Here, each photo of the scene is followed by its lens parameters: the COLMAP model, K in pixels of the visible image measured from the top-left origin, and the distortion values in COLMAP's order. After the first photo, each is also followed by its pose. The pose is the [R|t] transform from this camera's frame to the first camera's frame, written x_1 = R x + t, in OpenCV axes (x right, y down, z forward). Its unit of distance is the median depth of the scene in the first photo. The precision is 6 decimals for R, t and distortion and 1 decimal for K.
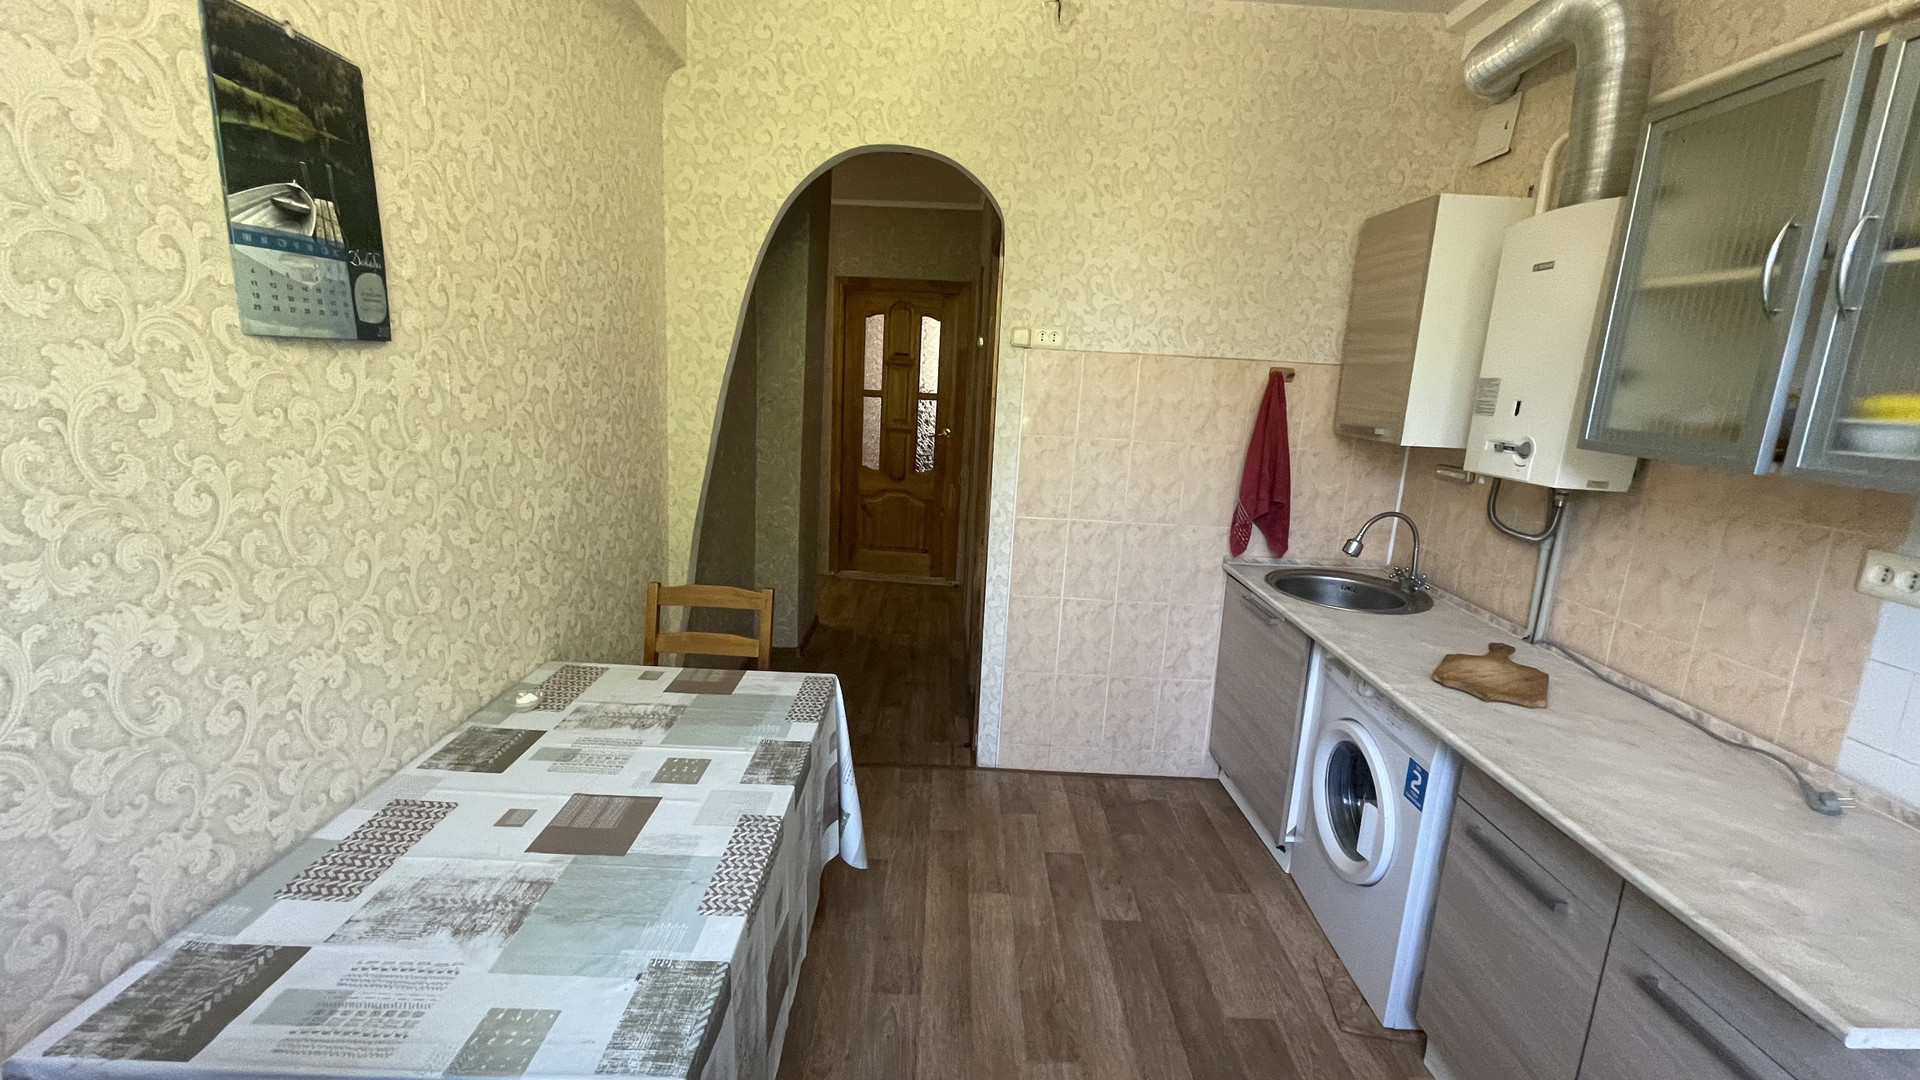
lens RADIAL K [[776.0, 0, 959.5], [0, 776.0, 532.5], [0, 0, 1]] dist [-0.008594, 0.003827]
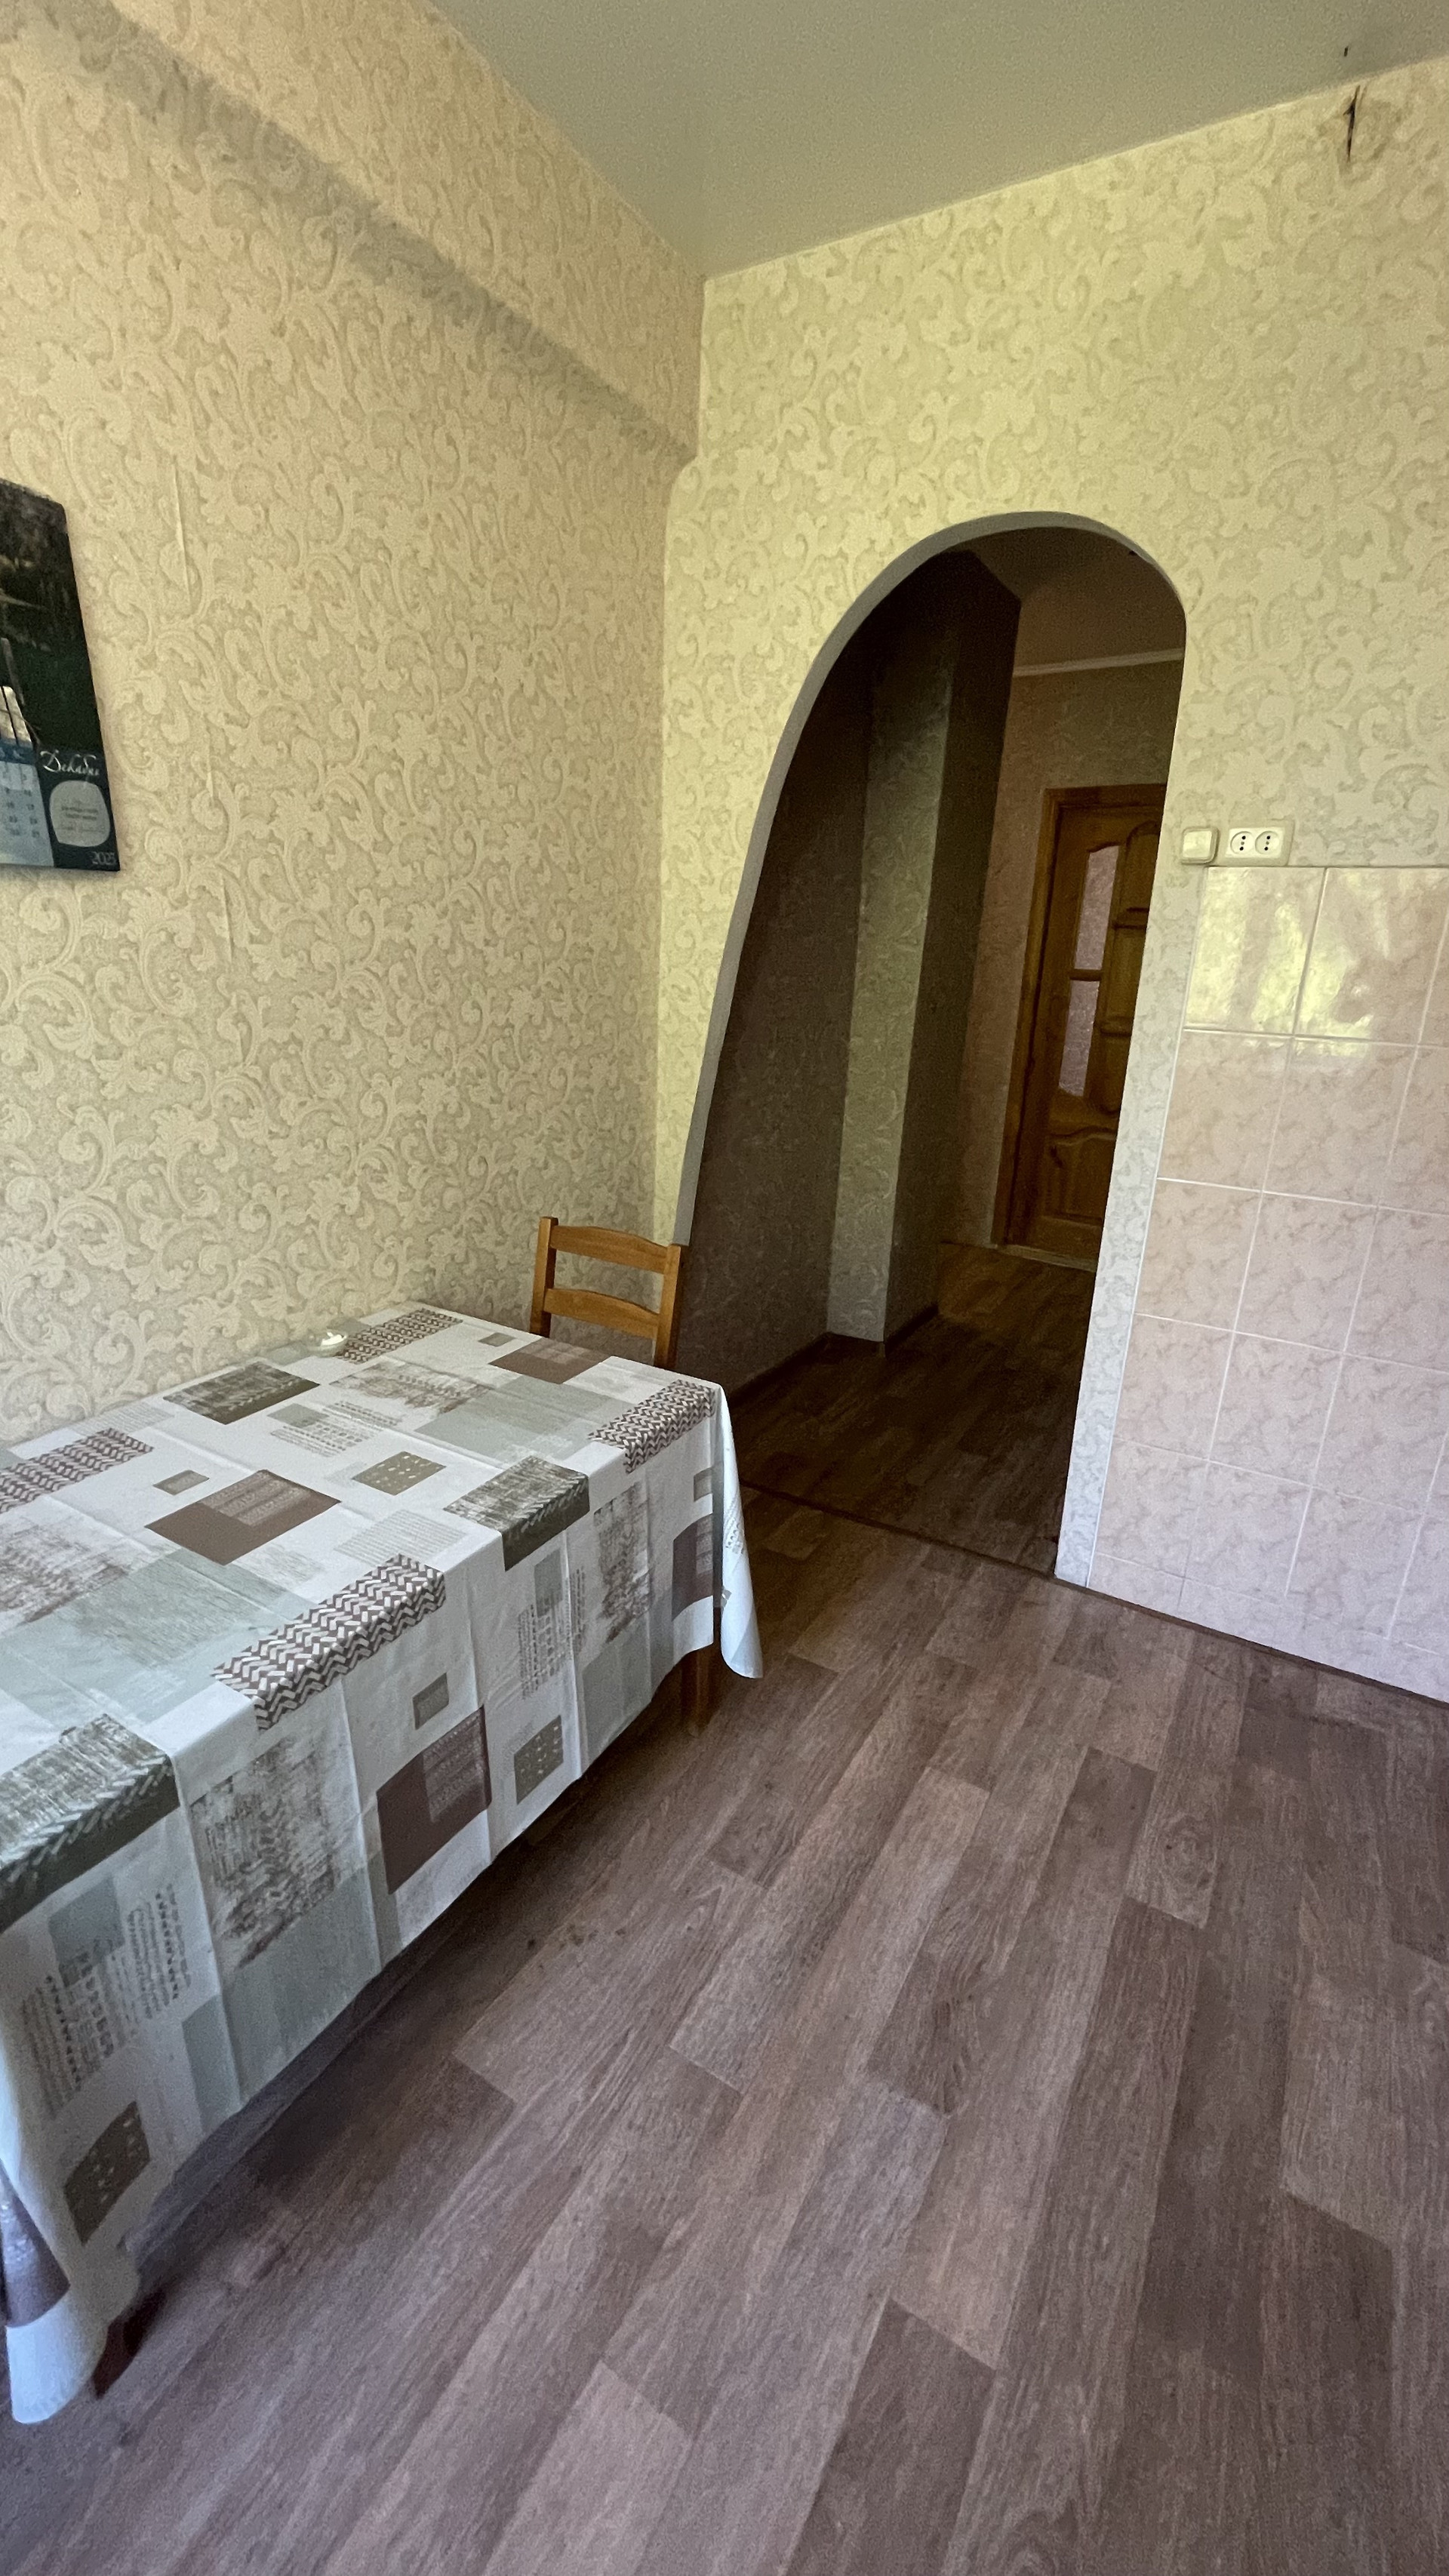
lens RADIAL K [[1039.4, 0, 733.9], [0, 1039.4, 1286.2], [0, 0, 1]] dist [-0.002414, 0.000521]
pose [[0.857007, 0.140344, -0.495825, 0.290727], [-0.091126, 0.988309, 0.122236, -0.008602], [0.507183, -0.059574, 0.859777, 0.267900]]
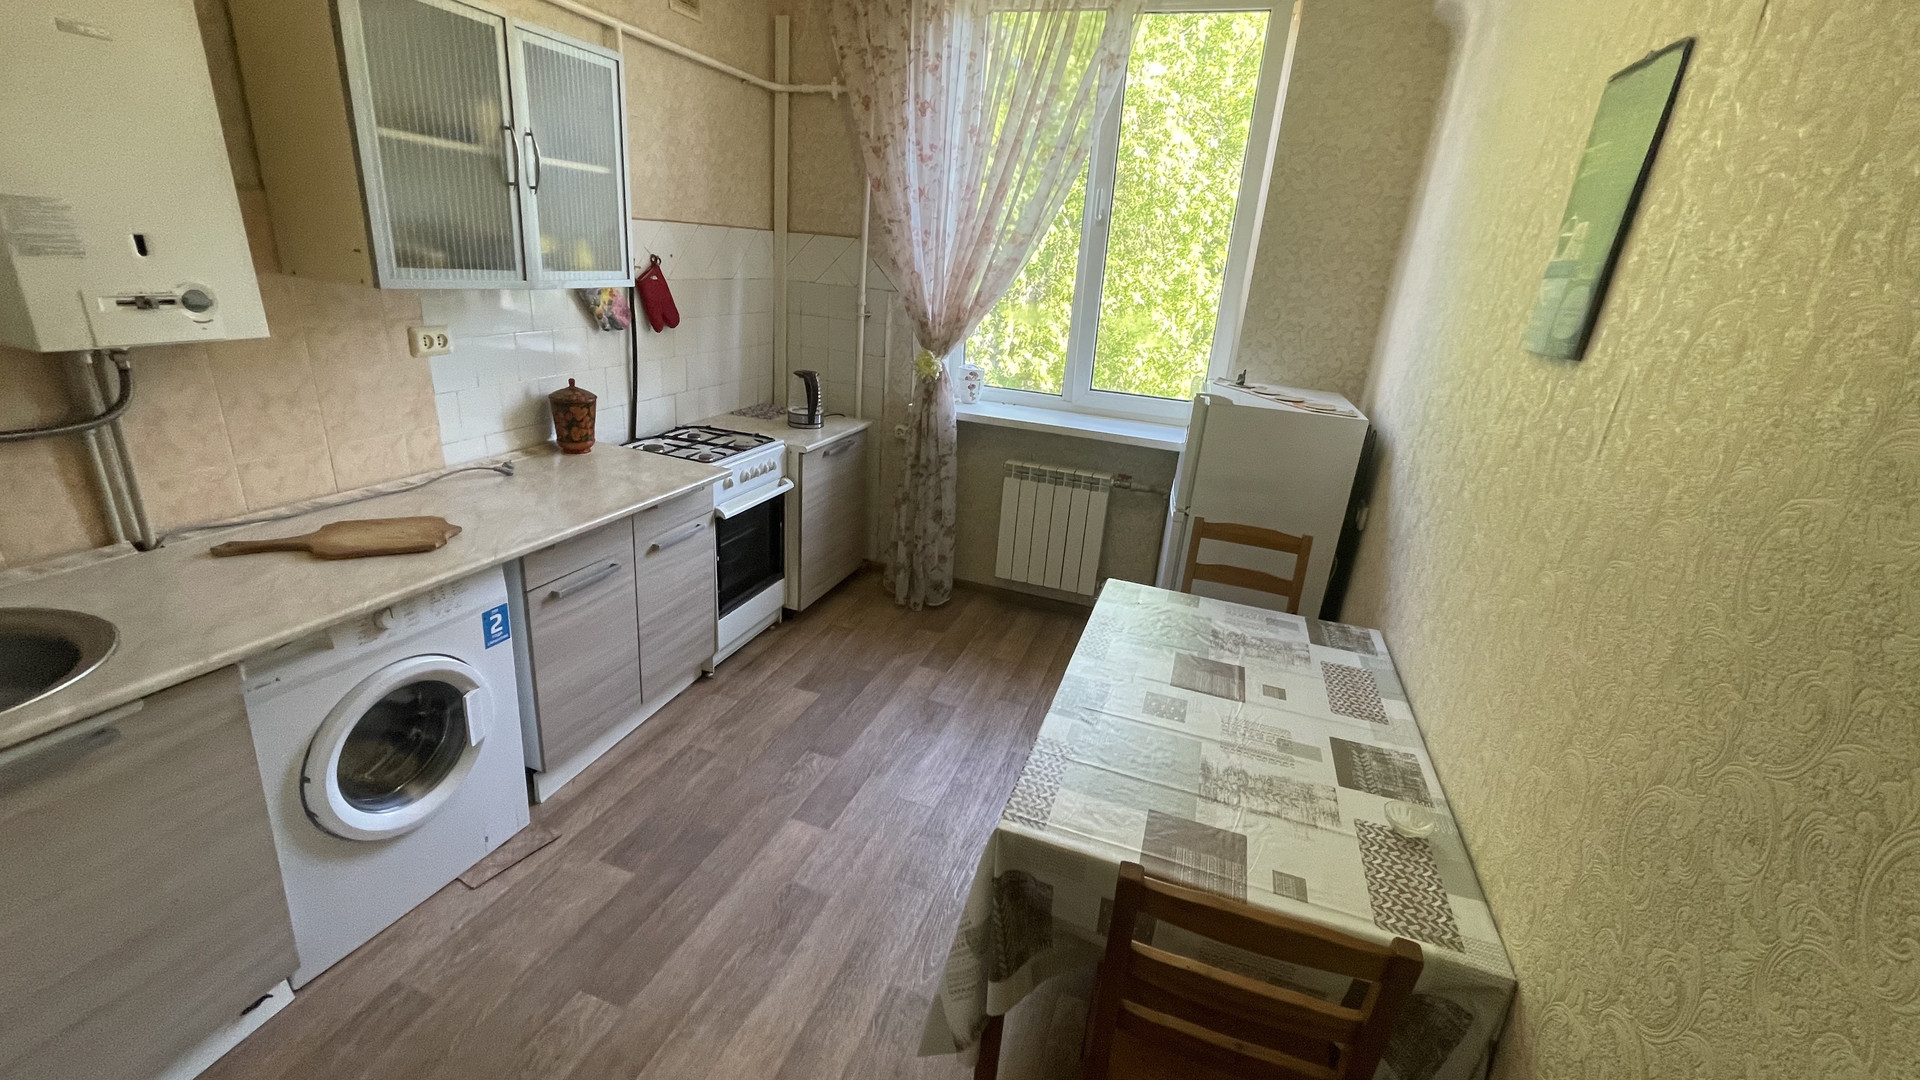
lens RADIAL K [[780.7, 0, 963.0], [0, 780.7, 527.5], [0, 0, 1]] dist [0.000363, 0.000492]
pose [[-0.933919, -0.228398, 0.275007, -0.268793], [-0.054012, 0.850608, 0.523019, -0.371580], [-0.353380, 0.473604, -0.806735, 1.487257]]
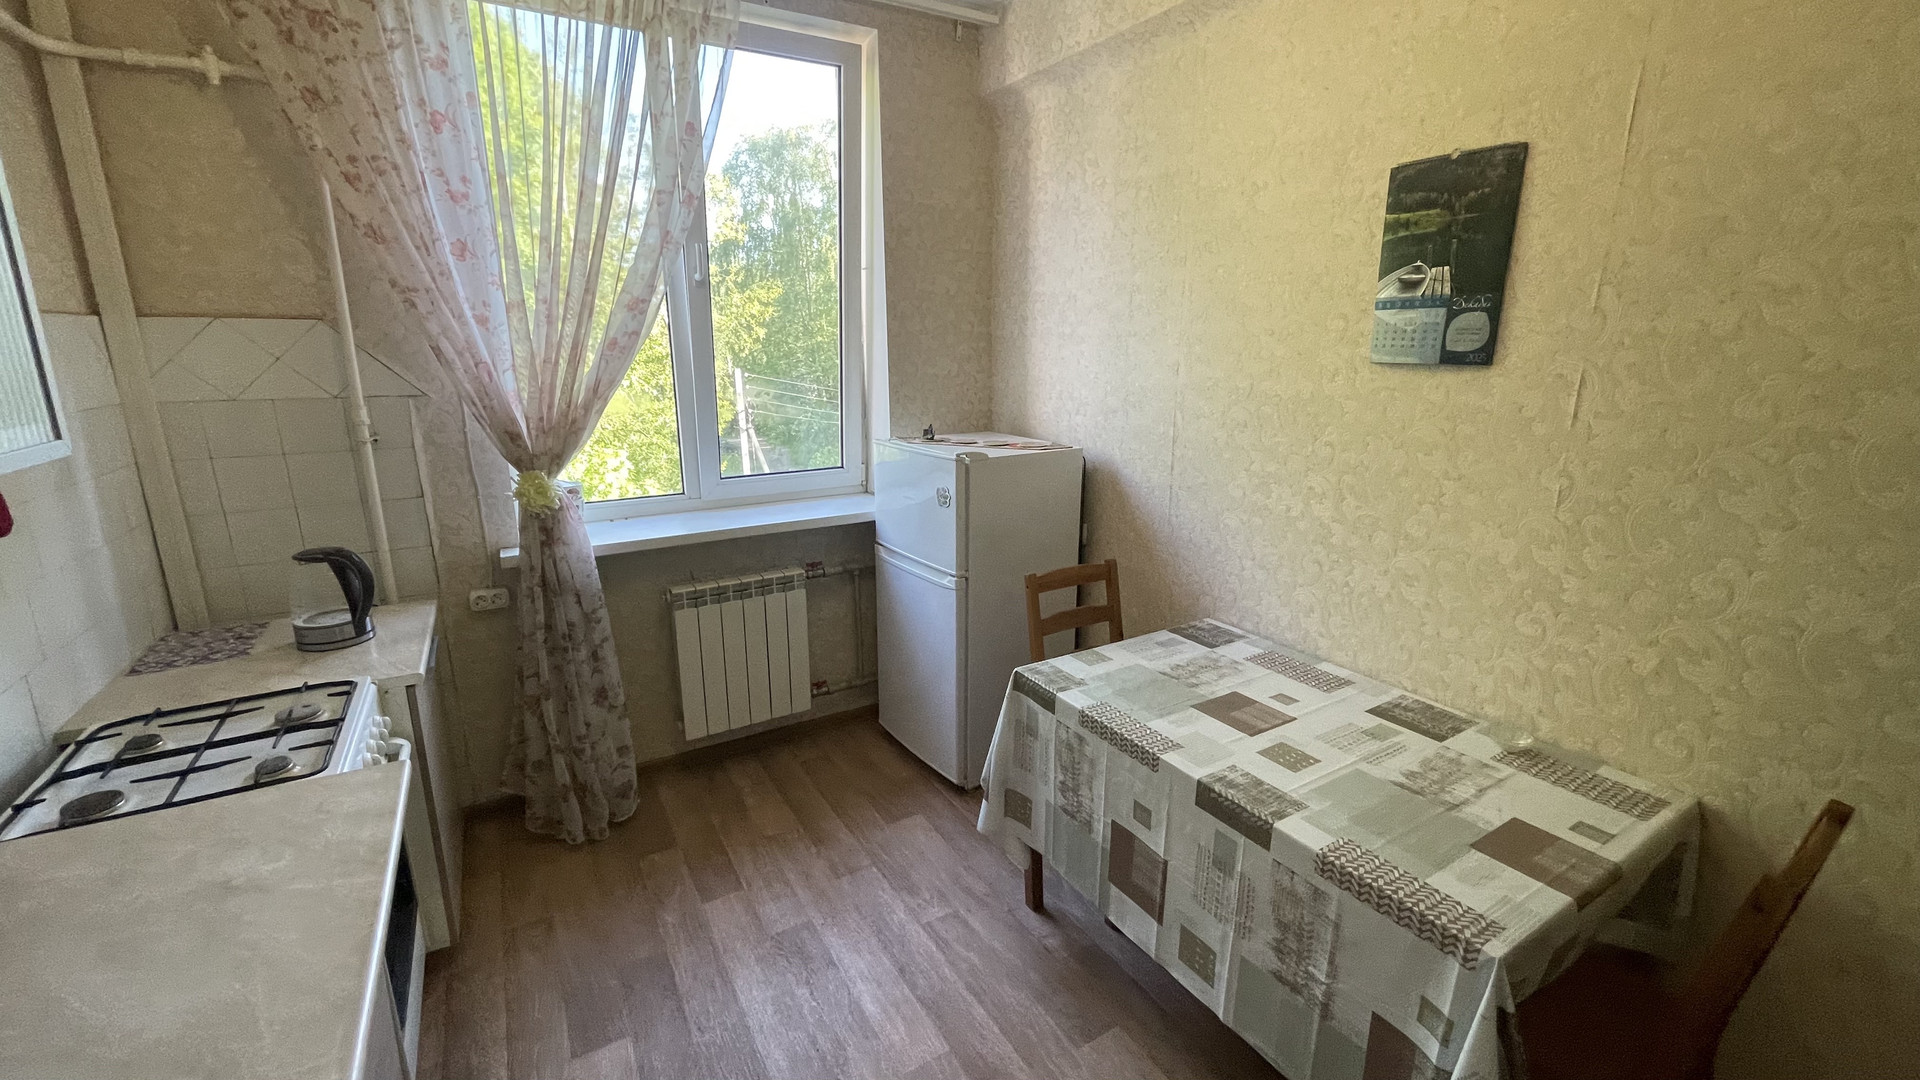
lens RADIAL K [[779.8, 0, 962.5], [0, 779.8, 527.3], [0, 0, 1]] dist [-0.000796, 0.000369]
pose [[-0.858869, 0.067654, -0.507707, 0.438038], [-0.148719, 0.915595, 0.373589, -0.251087], [0.490129, 0.396370, -0.776315, 1.184852]]
